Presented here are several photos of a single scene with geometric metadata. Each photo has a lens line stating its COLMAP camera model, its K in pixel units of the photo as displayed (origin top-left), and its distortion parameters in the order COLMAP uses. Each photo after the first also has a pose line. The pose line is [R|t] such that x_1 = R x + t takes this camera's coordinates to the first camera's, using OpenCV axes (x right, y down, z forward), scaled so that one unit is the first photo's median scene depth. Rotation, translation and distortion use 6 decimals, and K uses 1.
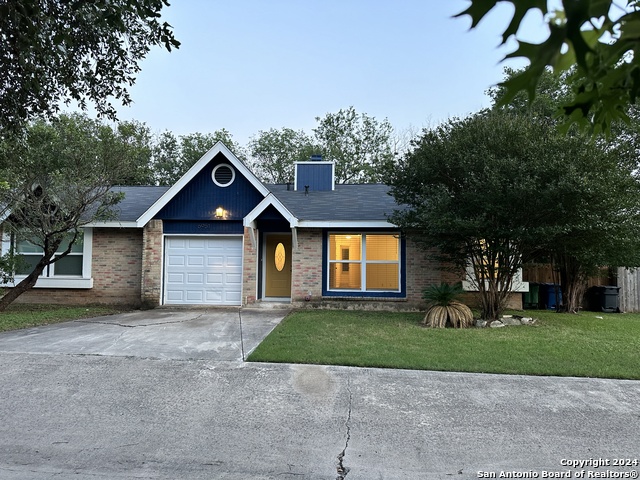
lens RADIAL K [[446.5, 0, 318.2], [0, 446.5, 239.4], [0, 0, 1]] dist [0.156953, -0.237210]
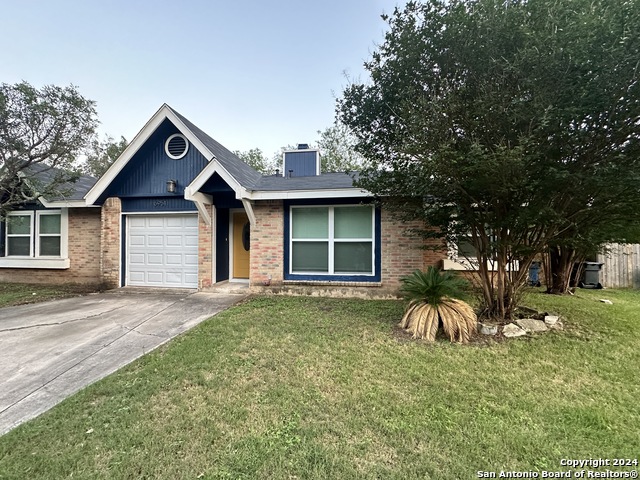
lens RADIAL K [[255.9, 0, 320.6], [0, 255.9, 239.4], [0, 0, 1]] dist [-0.000015, -0.000163]
pose [[0.996763, -0.010079, -0.079758, 0.120562], [0.013153, 0.999187, 0.038104, 0.030058], [0.079309, -0.039029, 0.996086, 0.512770]]
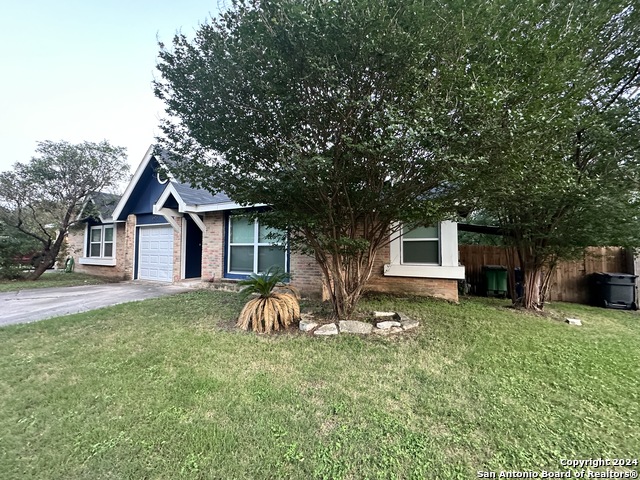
lens RADIAL K [[255.9, 0, 320.6], [0, 255.9, 239.4], [0, 0, 1]] dist [-0.000015, -0.000163]
pose [[0.922974, -0.022221, -0.384221, 0.446967], [0.024180, 0.999708, 0.000267, 0.042654], [0.384102, -0.009537, 0.923241, 0.538955]]
